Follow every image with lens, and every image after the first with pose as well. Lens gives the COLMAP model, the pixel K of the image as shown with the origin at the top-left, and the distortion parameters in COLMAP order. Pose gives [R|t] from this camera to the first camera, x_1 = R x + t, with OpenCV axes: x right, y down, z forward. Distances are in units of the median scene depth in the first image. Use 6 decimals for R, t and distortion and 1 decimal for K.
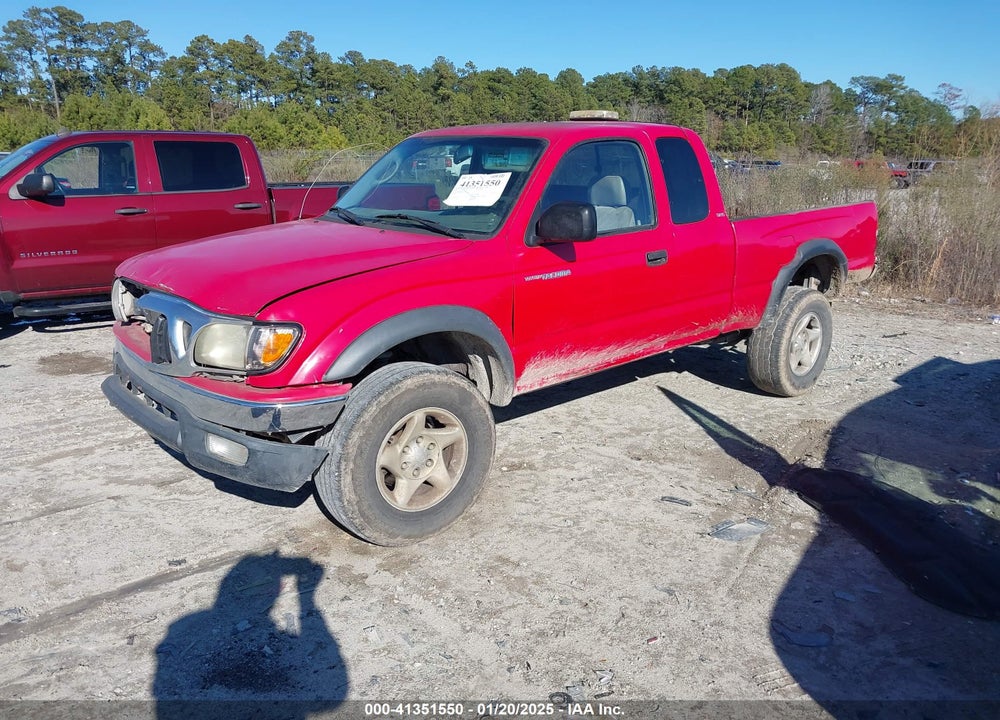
lens RADIAL K [[788.9, 0, 496.0], [0, 788.9, 372.5], [0, 0, 1]] dist [0.052094, -0.067058]
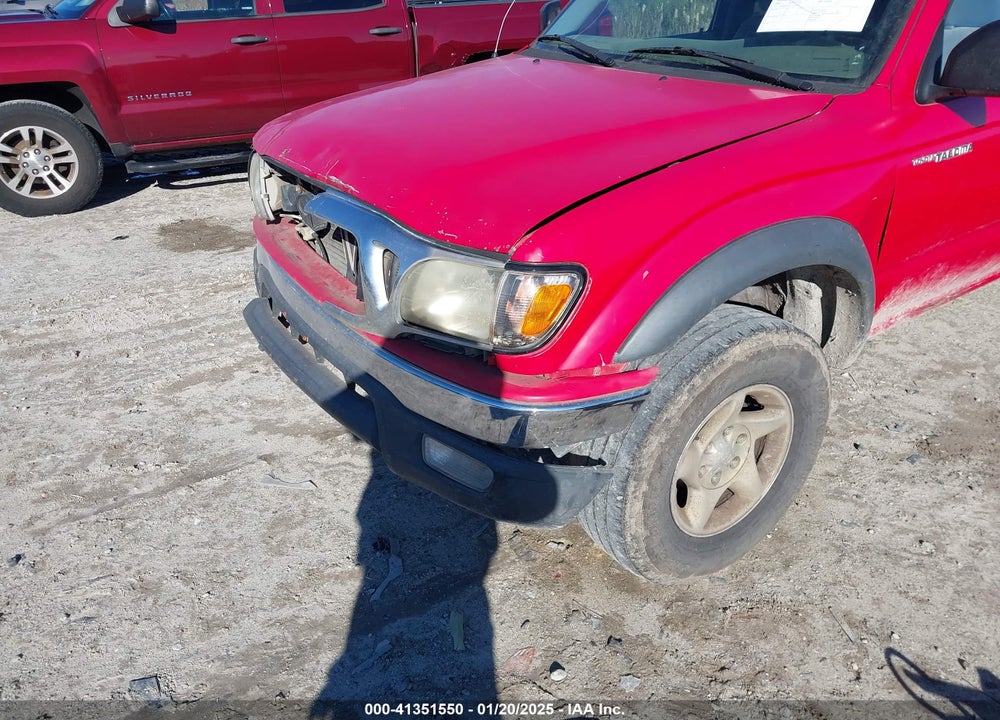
lens RADIAL K [[786.5, 0, 497.8], [0, 786.5, 383.9], [0, 0, 1]] dist [-0.000030, 0.006559]
pose [[0.992125, 0.042640, -0.117772, -0.123307], [-0.015928, 0.975586, 0.219038, -0.051112], [0.124237, -0.215437, 0.968583, 0.223023]]
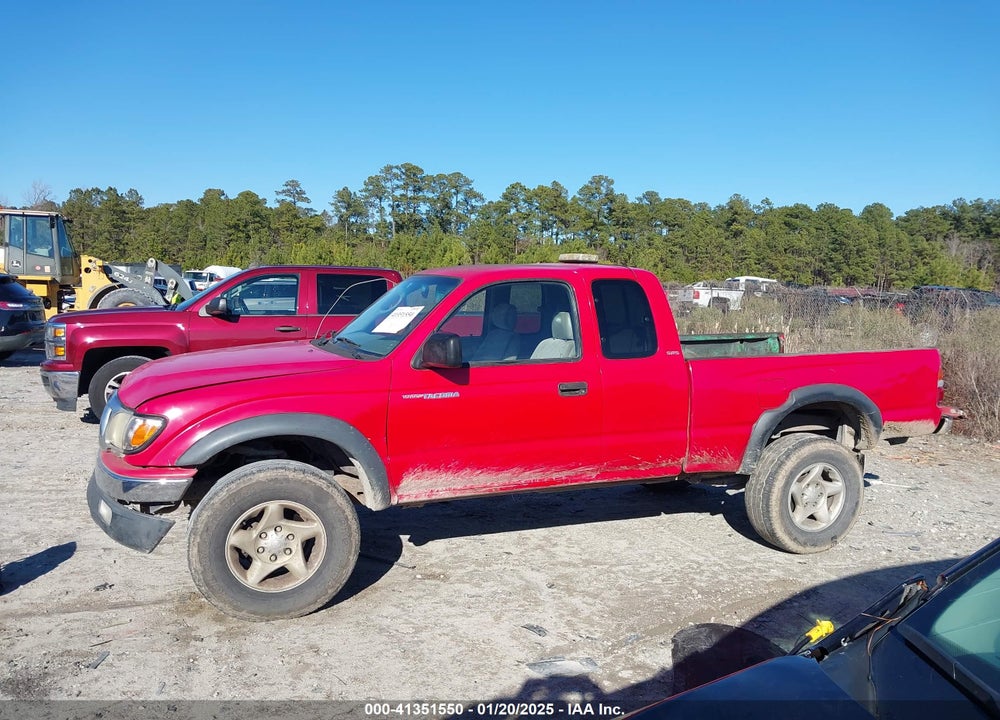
lens RADIAL K [[788.9, 0, 496.0], [0, 788.9, 372.5], [0, 0, 1]] dist [0.052094, -0.067058]
pose [[0.932500, 0.057304, -0.356595, 0.351021], [-0.113367, 0.983873, -0.138350, -0.008187], [0.342917, 0.169438, 0.923958, 0.005315]]
